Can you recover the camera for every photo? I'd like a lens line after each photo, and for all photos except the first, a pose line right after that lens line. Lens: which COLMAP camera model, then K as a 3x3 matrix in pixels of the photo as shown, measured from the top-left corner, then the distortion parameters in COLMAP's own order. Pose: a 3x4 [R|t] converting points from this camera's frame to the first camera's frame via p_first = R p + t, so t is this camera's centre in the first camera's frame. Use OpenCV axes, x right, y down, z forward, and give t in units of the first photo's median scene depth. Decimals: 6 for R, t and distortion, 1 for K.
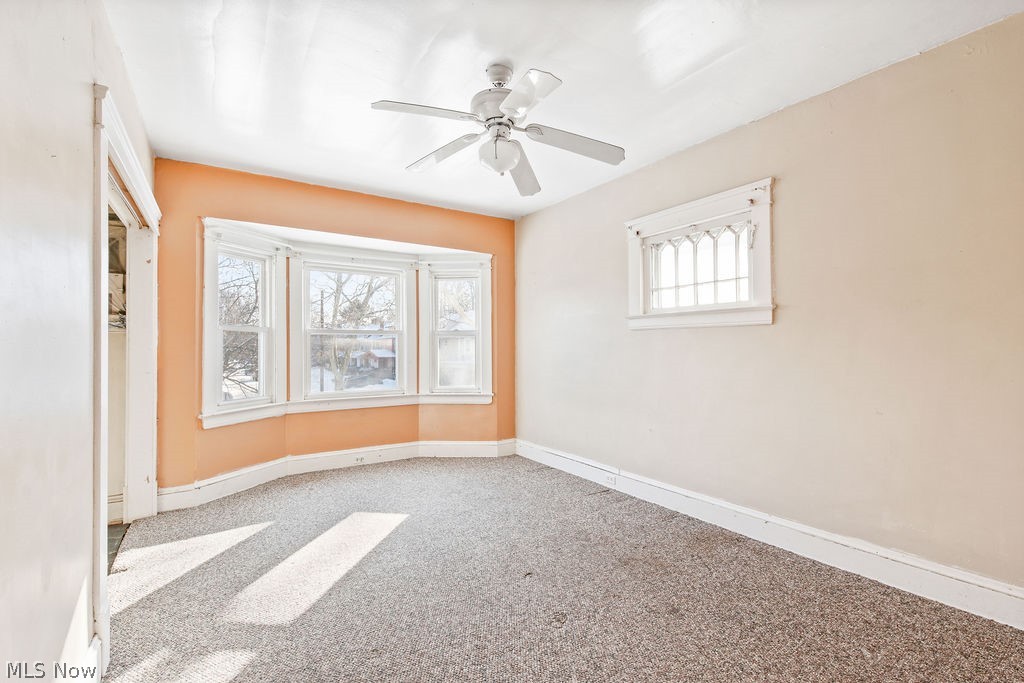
lens RADIAL K [[453.6, 0, 503.2], [0, 453.6, 337.2], [0, 0, 1]] dist [-0.002727, -0.001101]
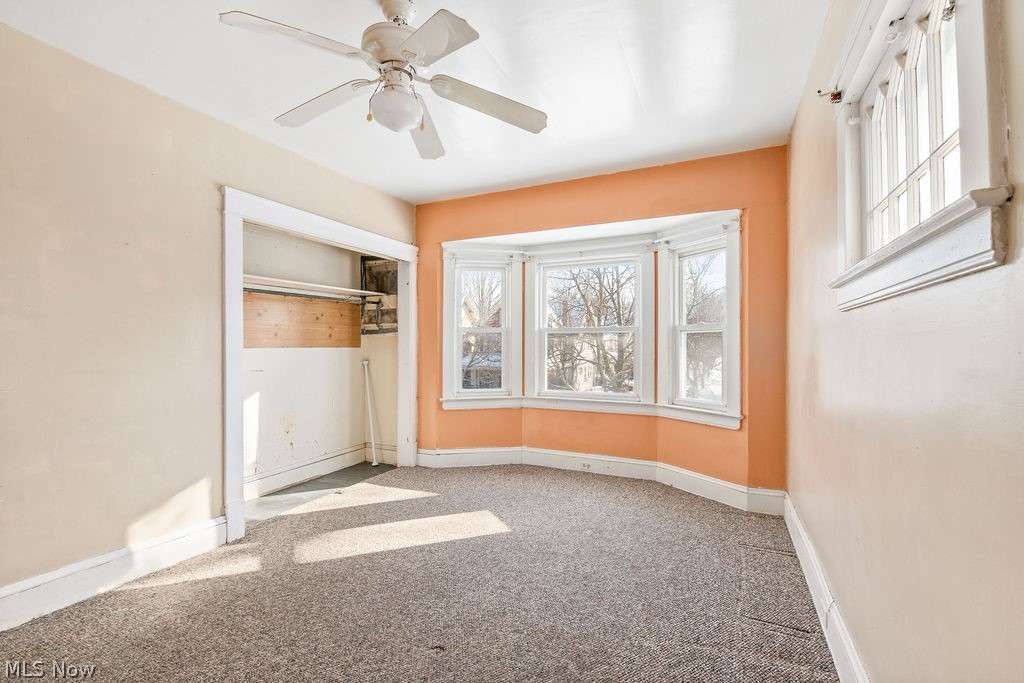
lens RADIAL K [[453.6, 0, 504.6], [0, 453.6, 345.5], [0, 0, 1]] dist [-0.002727, -0.001101]
pose [[0.519108, 0.003392, -0.854702, 0.428593], [0.014088, 0.999822, 0.012524, 0.007445], [0.854593, -0.018542, 0.518968, 0.404481]]
